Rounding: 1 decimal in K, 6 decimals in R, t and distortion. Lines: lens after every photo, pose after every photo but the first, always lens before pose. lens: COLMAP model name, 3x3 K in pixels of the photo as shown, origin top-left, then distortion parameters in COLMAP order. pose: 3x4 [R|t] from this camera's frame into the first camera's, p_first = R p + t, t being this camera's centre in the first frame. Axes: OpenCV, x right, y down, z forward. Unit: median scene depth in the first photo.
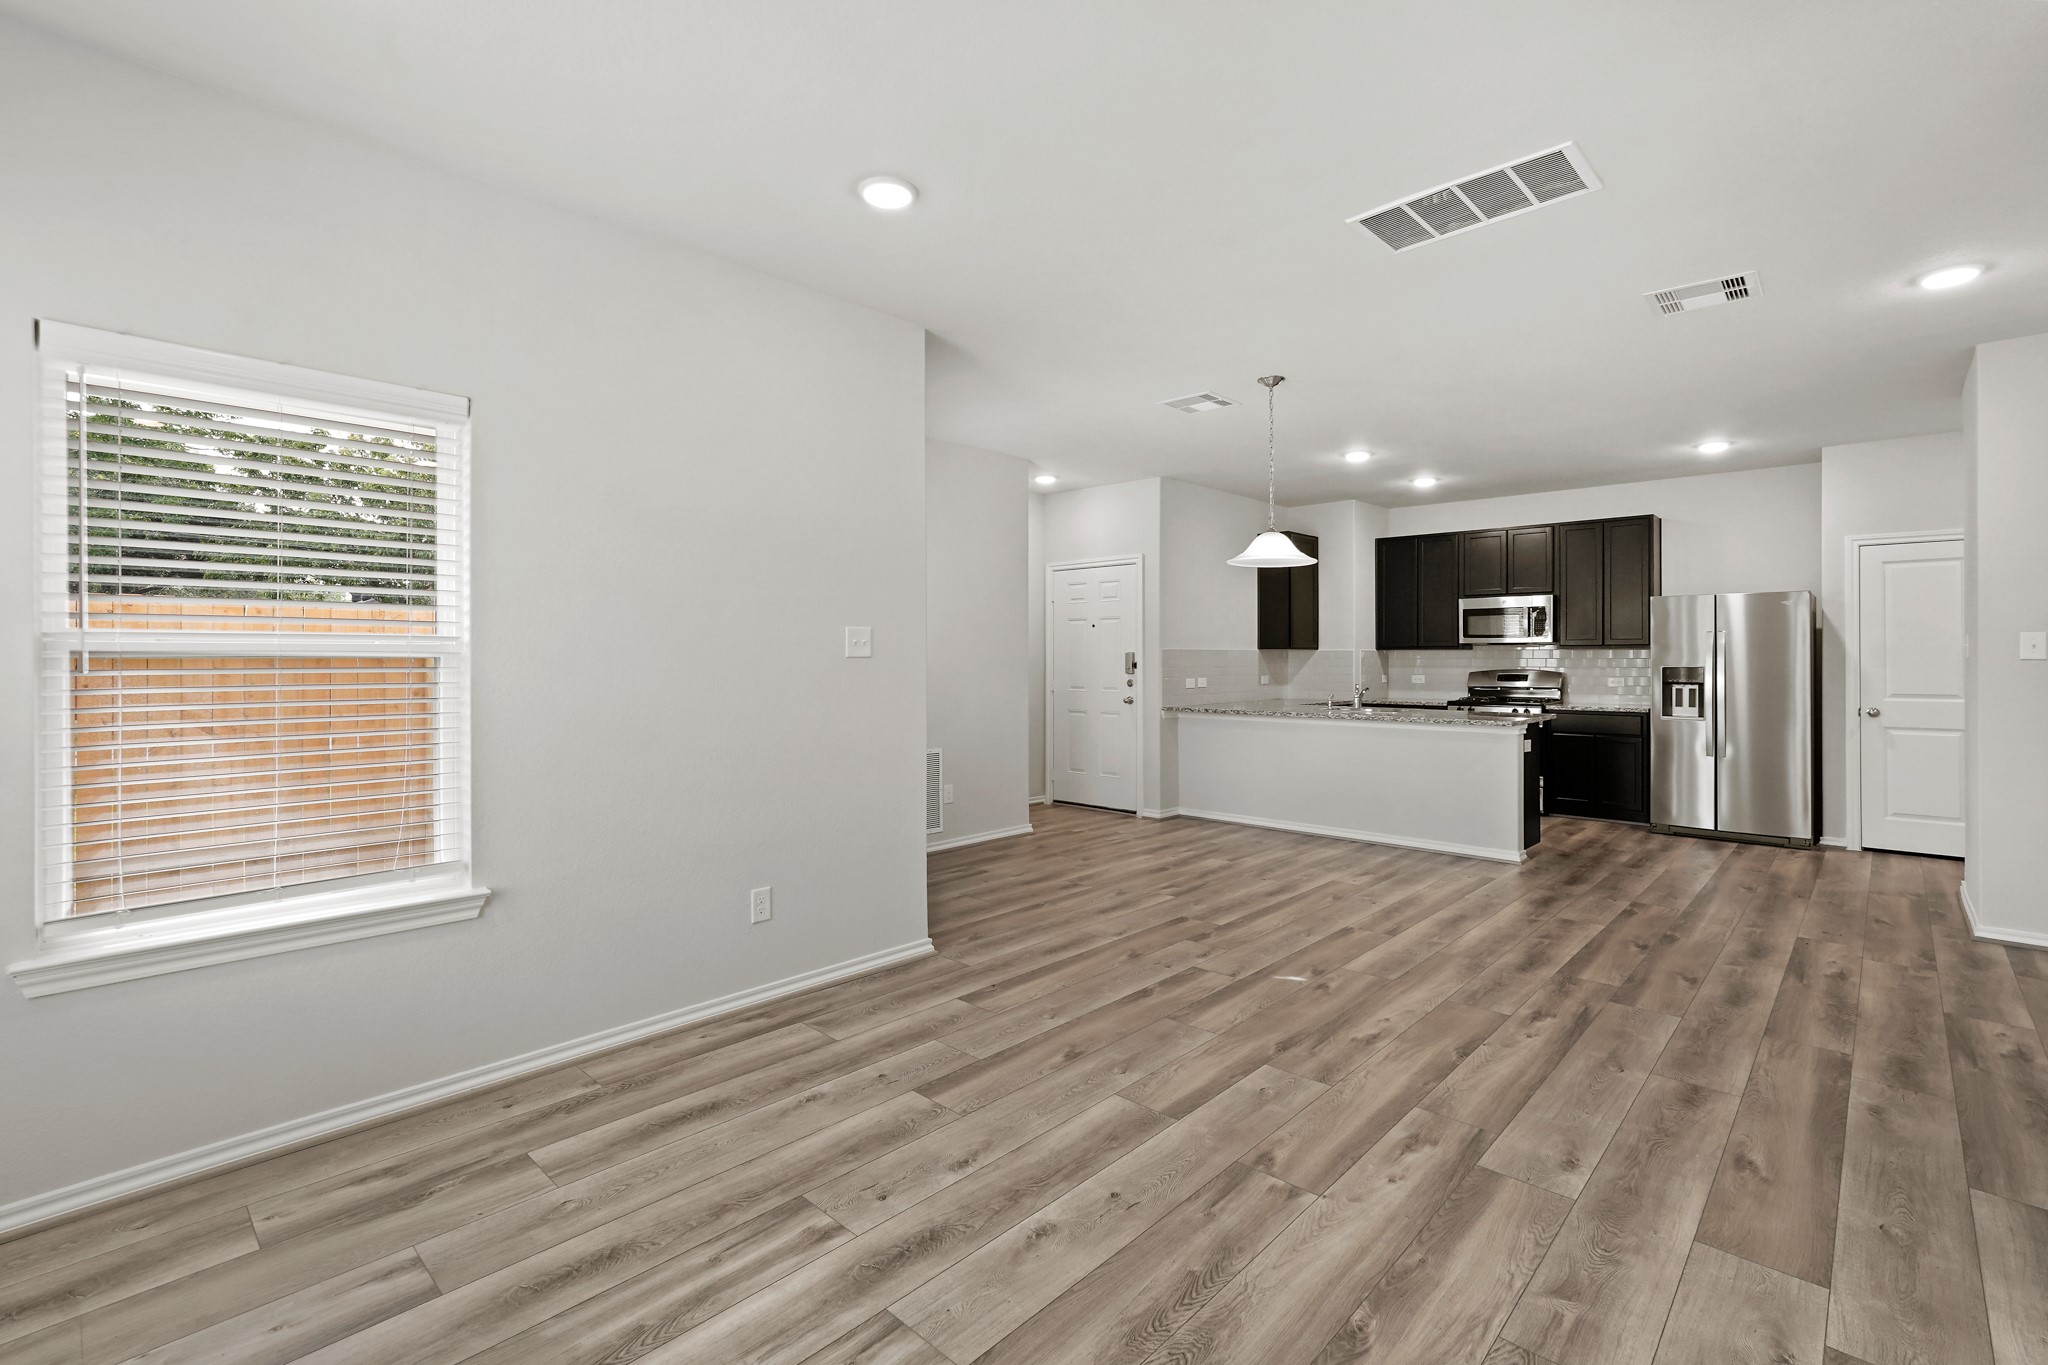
lens RADIAL K [[910.4, 0, 1000.2], [0, 910.4, 657.9], [0, 0, 1]] dist [-0.001014, 0.001677]
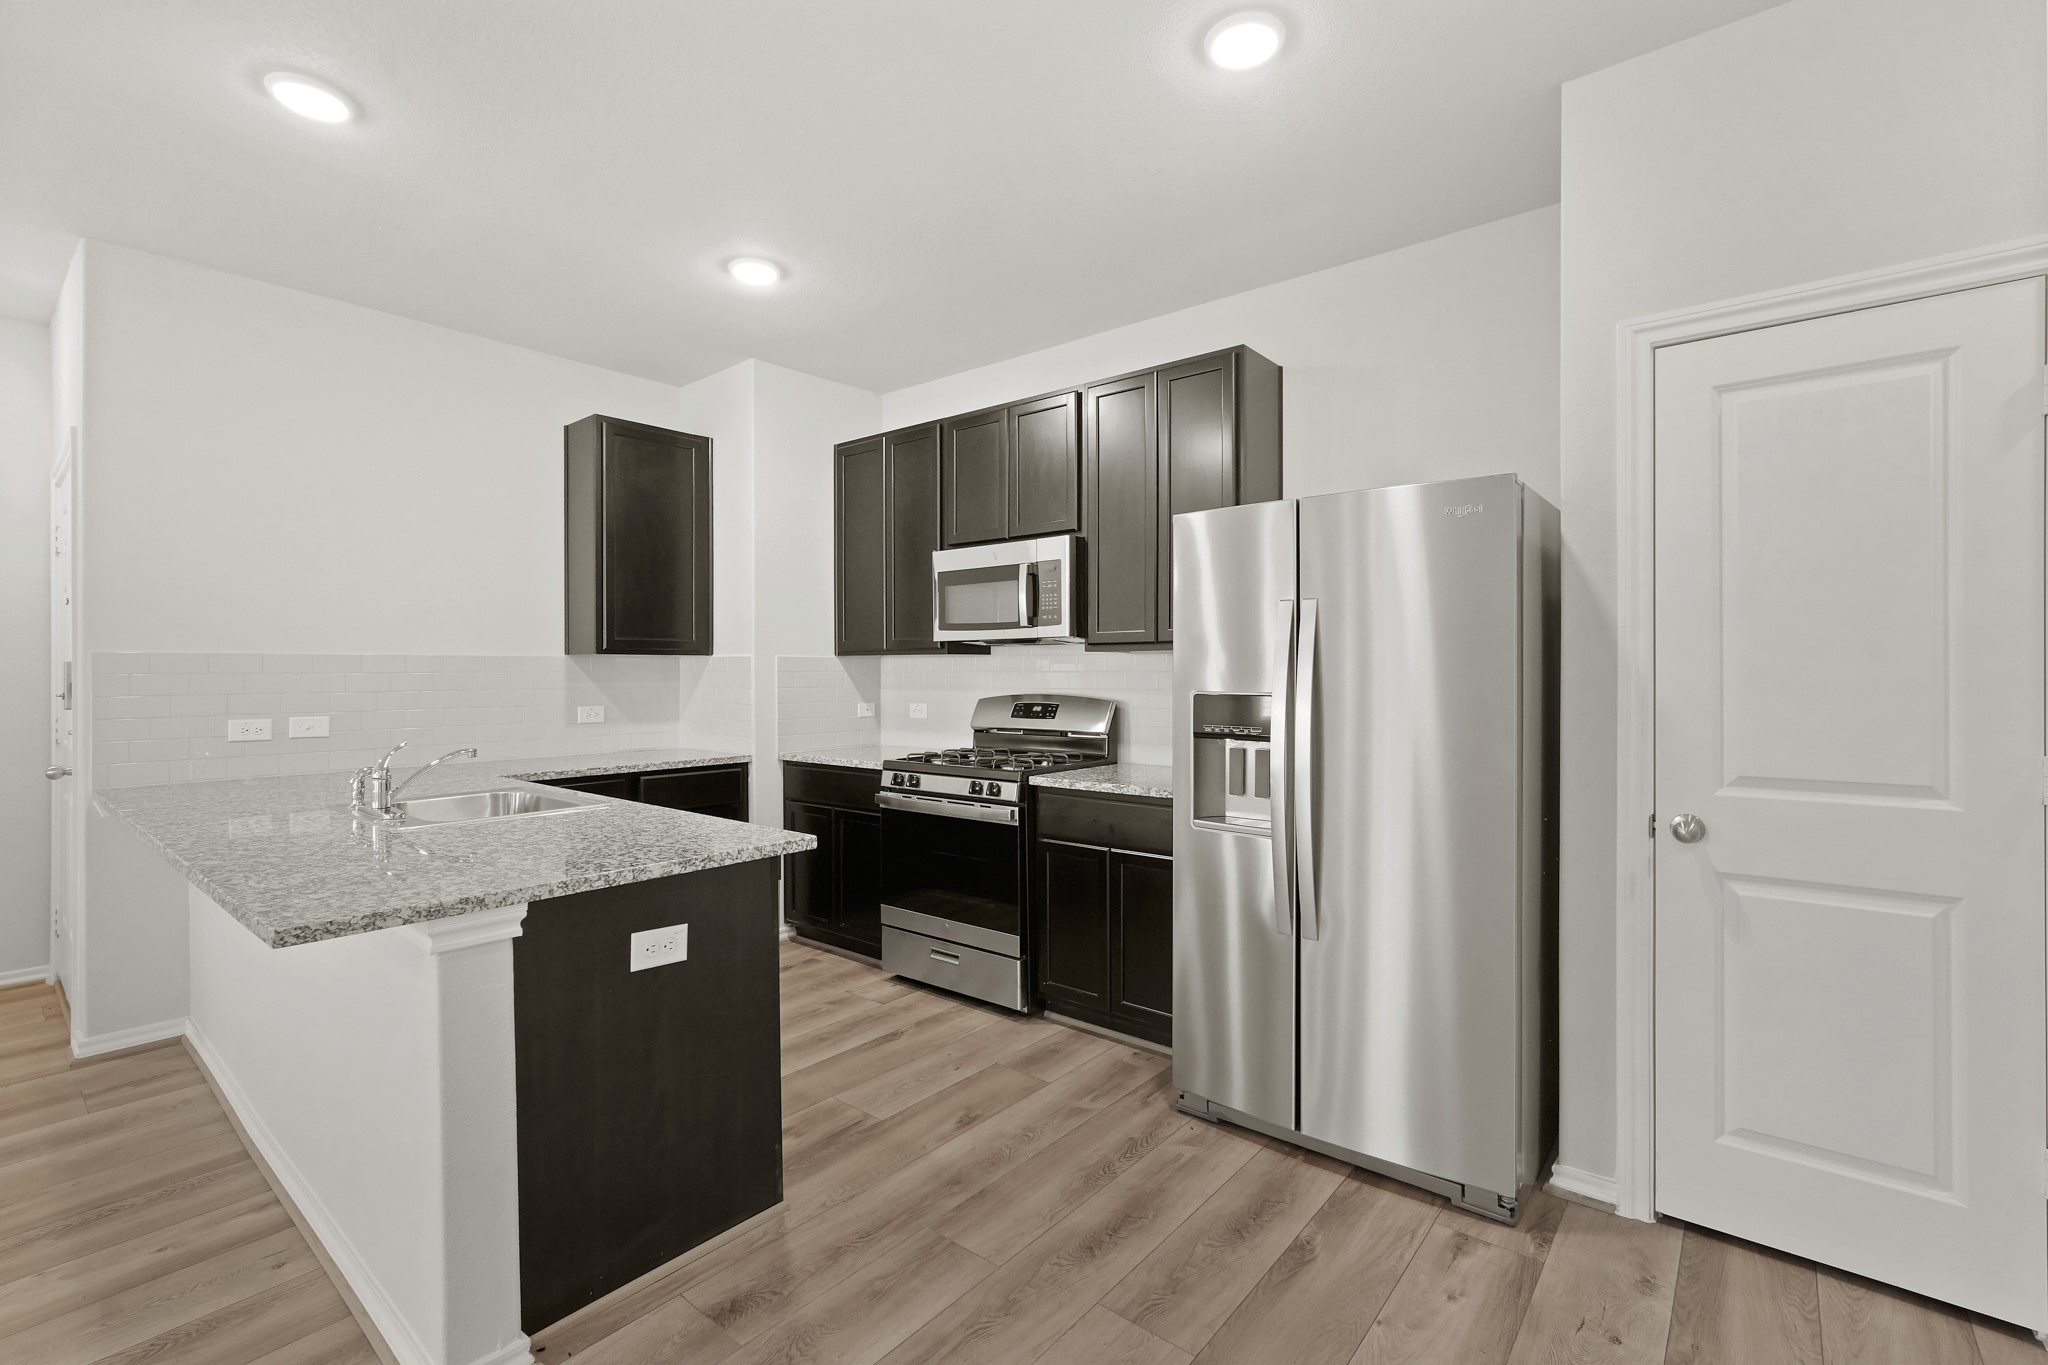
lens RADIAL K [[910.4, 0, 981.5], [0, 910.4, 677.7], [0, 0, 1]] dist [-0.001014, 0.001677]
pose [[0.995503, -0.001809, 0.094713, 0.514425], [0.000976, 0.999960, 0.008840, -0.000439], [-0.094725, -0.008708, 0.995465, 0.532305]]
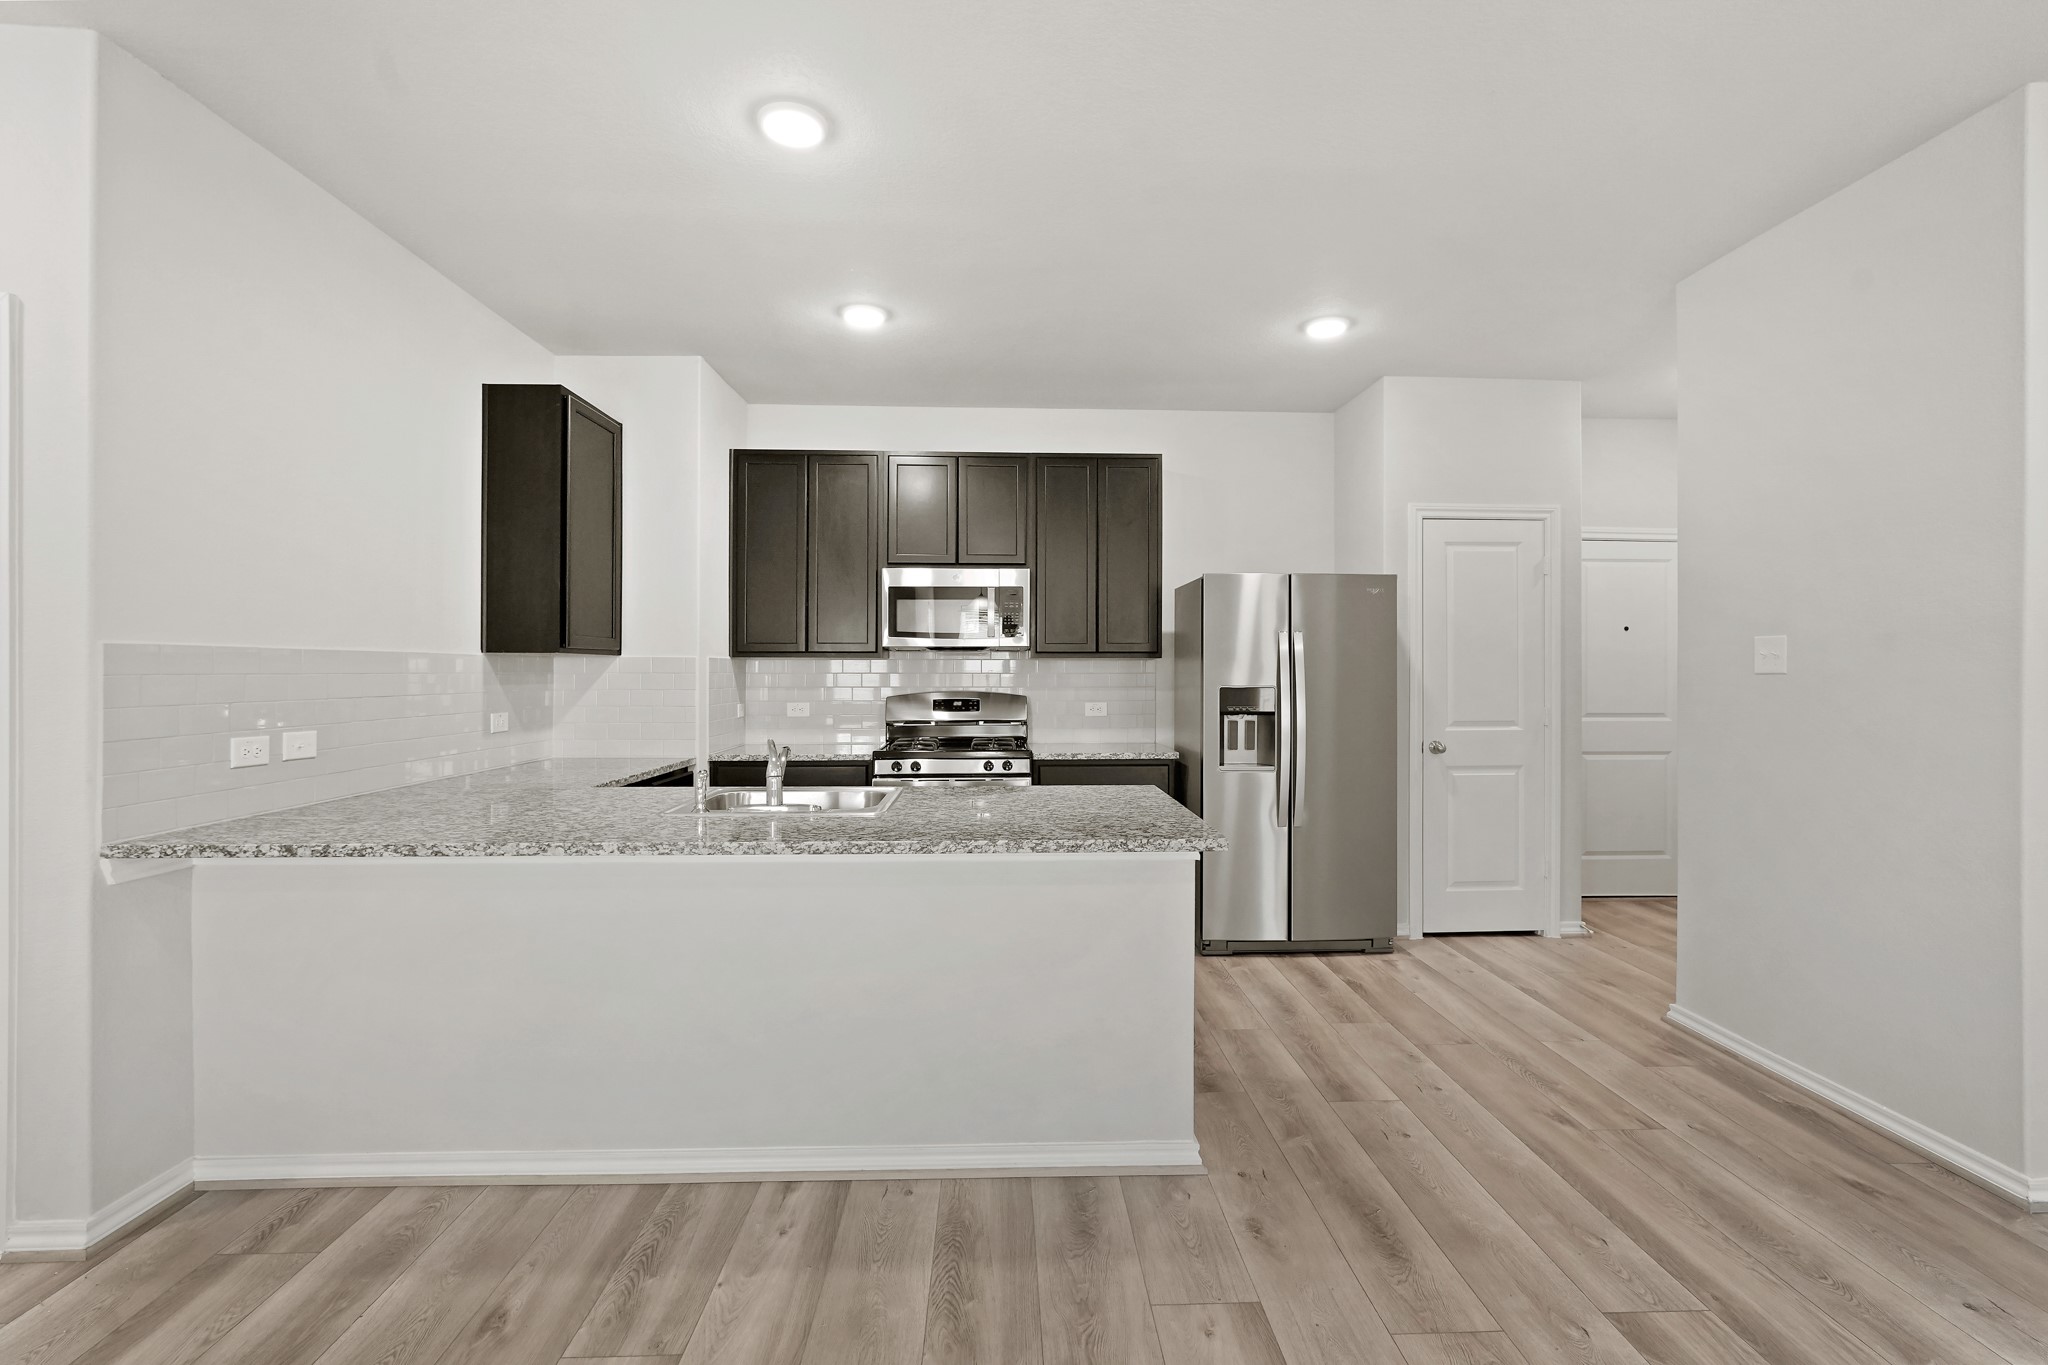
lens RADIAL K [[910.4, 0, 1041.2], [0, 910.4, 679.0], [0, 0, 1]] dist [-0.001014, 0.001677]
pose [[0.676002, -0.005258, 0.736881, 0.161627], [-0.001559, 0.999962, 0.008565, -0.000637], [-0.736898, -0.006938, 0.675968, 0.575674]]
